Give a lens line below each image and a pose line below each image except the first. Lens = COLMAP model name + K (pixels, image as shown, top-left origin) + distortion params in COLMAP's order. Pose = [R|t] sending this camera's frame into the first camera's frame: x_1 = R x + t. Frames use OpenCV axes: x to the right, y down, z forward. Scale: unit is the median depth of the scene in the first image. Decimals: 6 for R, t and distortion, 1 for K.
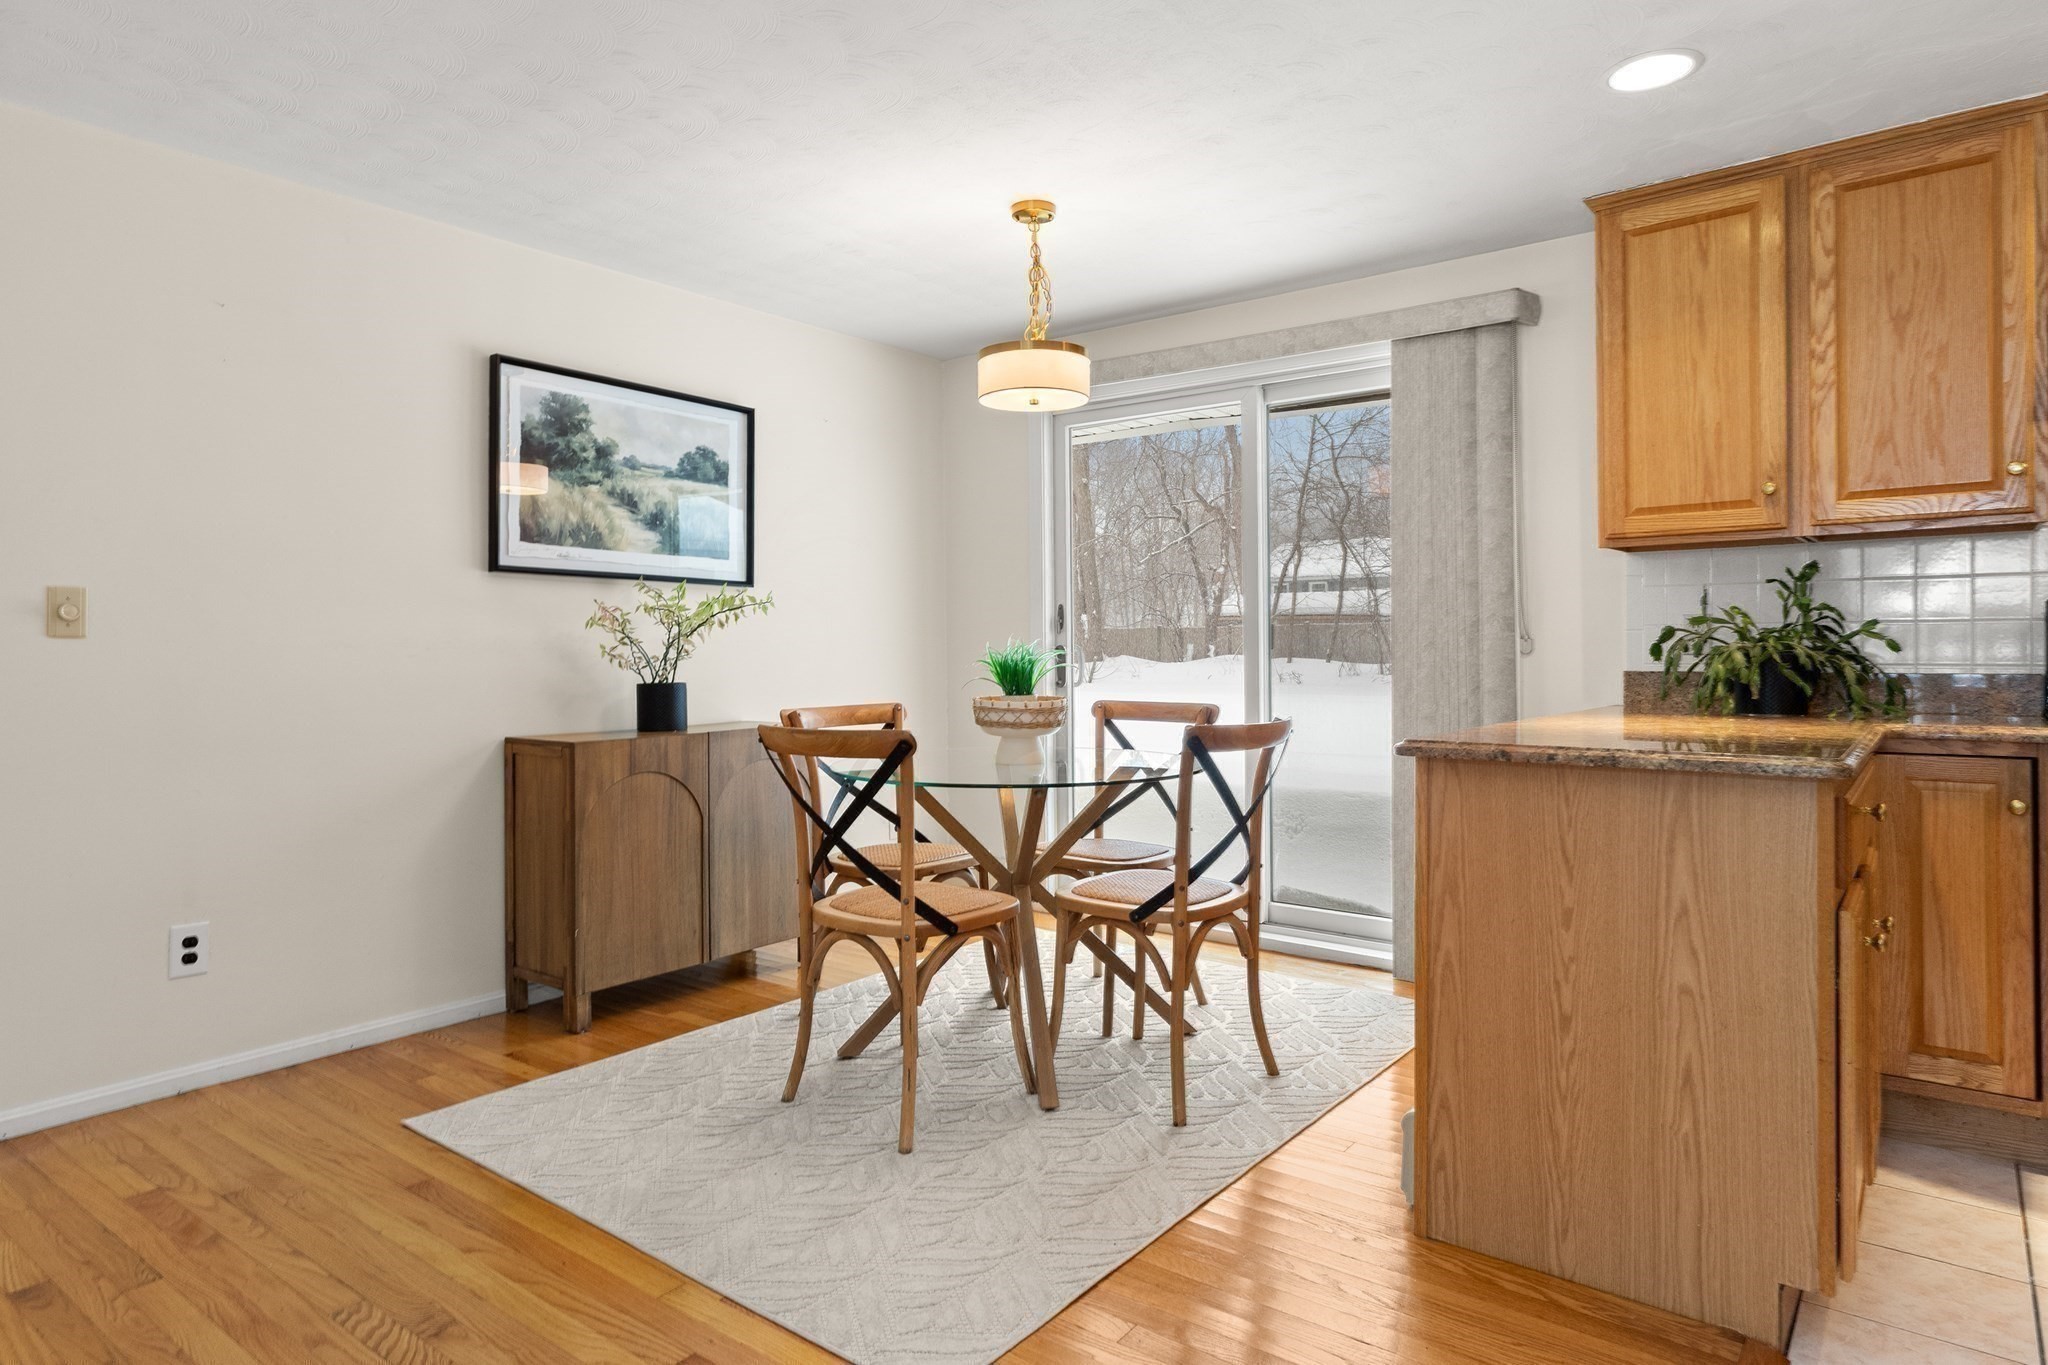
lens RADIAL K [[1180.4, 0, 1022.8], [0, 1180.4, 636.7], [0, 0, 1]] dist [0.003990, 0.000379]
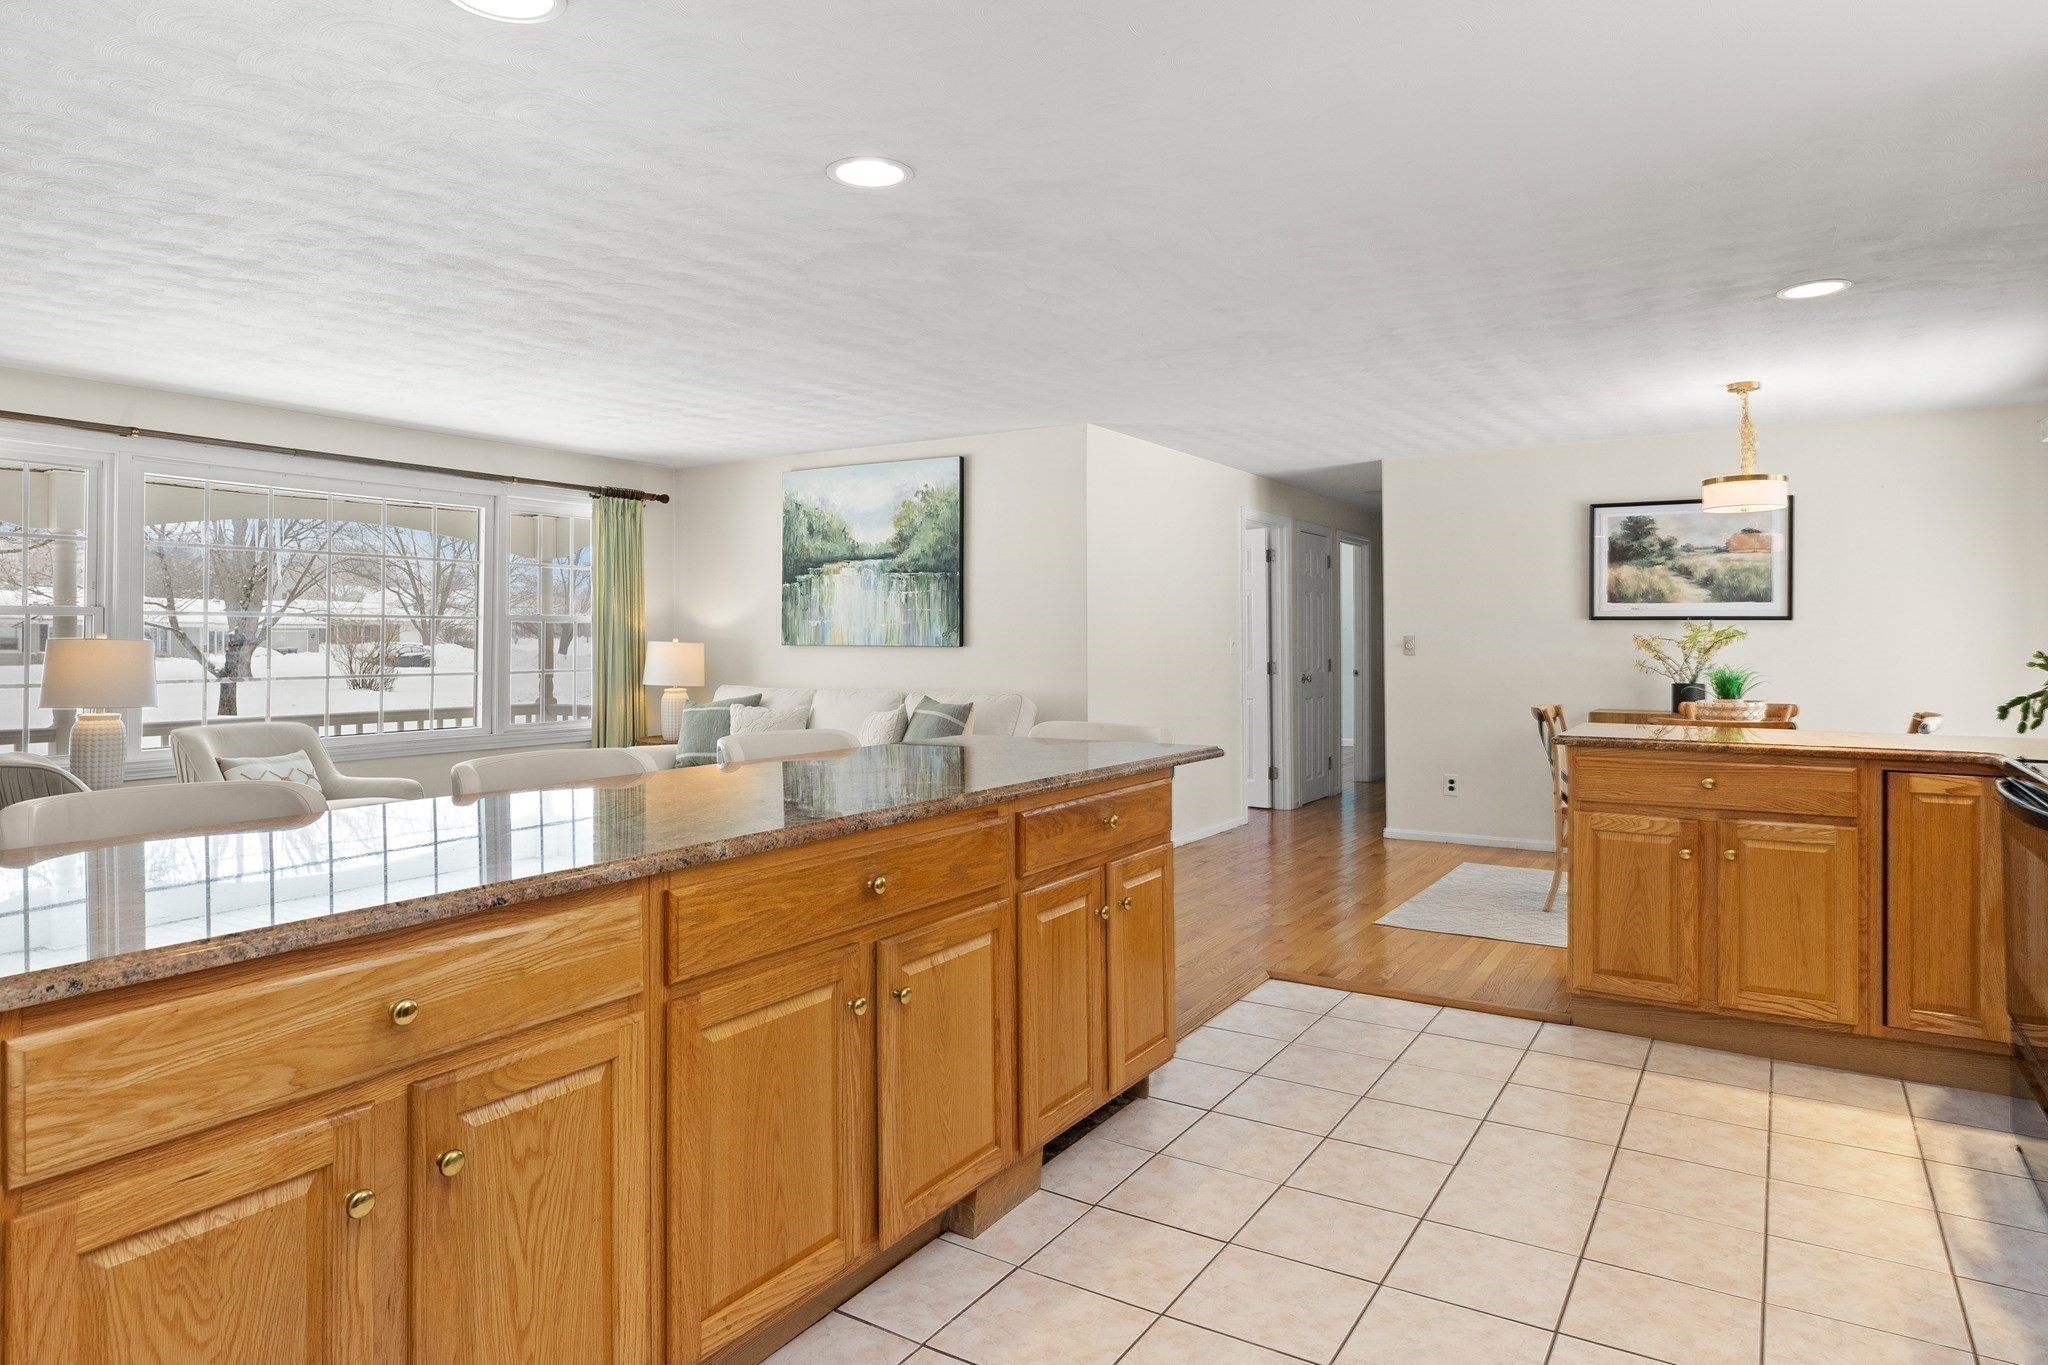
lens RADIAL K [[1195.0, 0, 1054.5], [0, 1195.0, 639.3], [0, 0, 1]] dist [0.003883, 0.000781]
pose [[0.117068, 0.002369, -0.993121, 1.582299], [0.012049, 0.999920, 0.003805, -0.049778], [0.993051, -0.012412, 0.117030, -0.083116]]
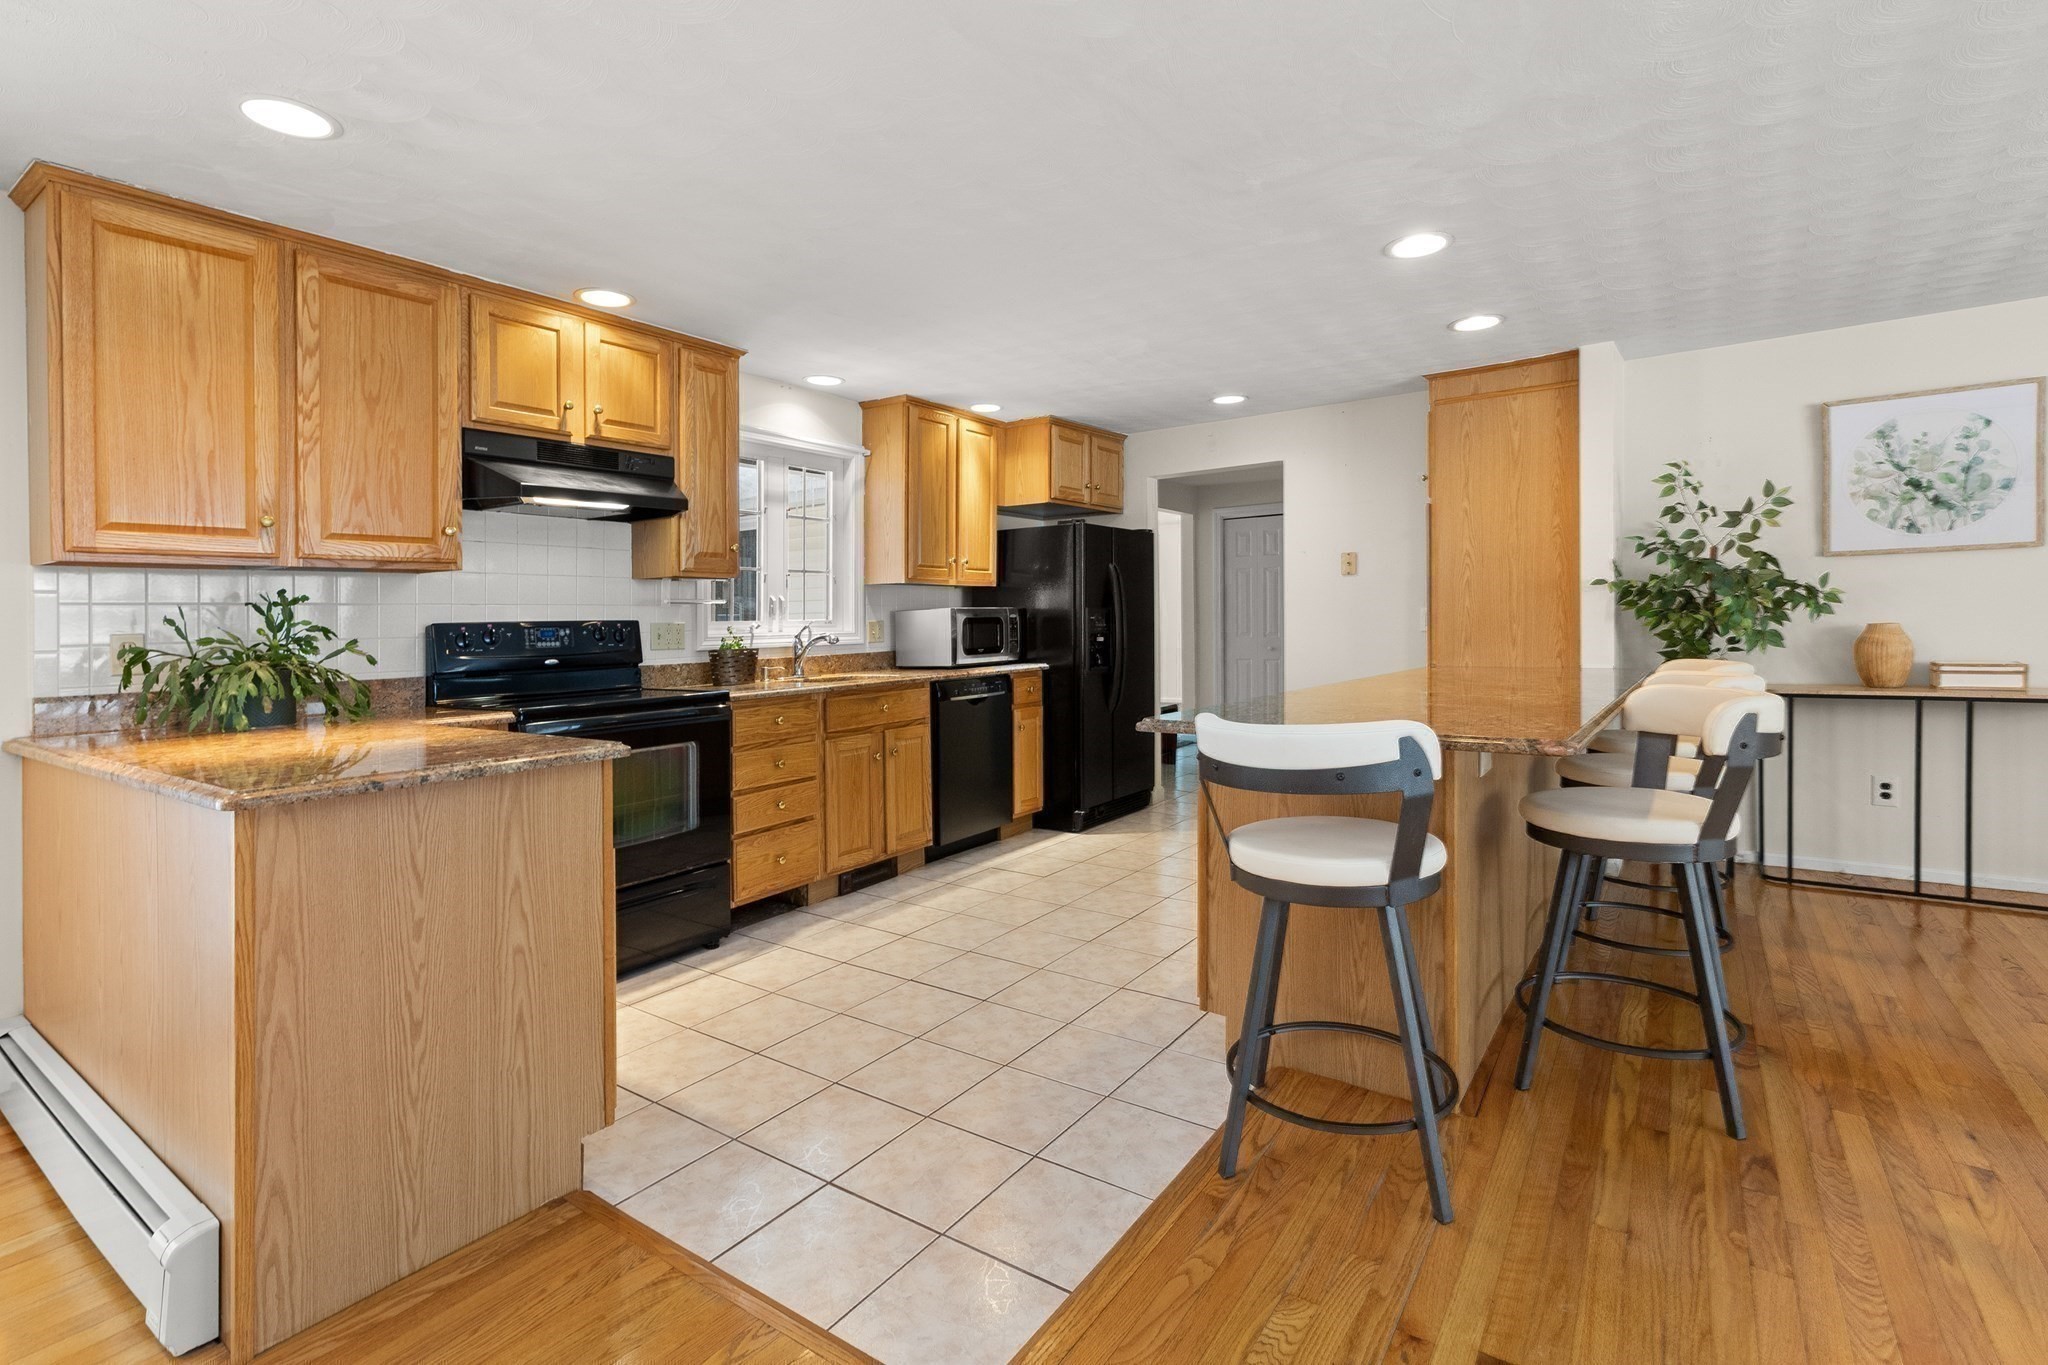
lens RADIAL K [[943.5, 0, 1017.5], [0, 943.5, 628.6], [0, 0, 1]] dist [0.003064, 0.000538]
pose [[-0.045952, -0.000857, 0.998943, -0.276521], [0.011368, 0.999934, 0.001381, -0.017863], [-0.998879, 0.011420, -0.045939, 0.334318]]
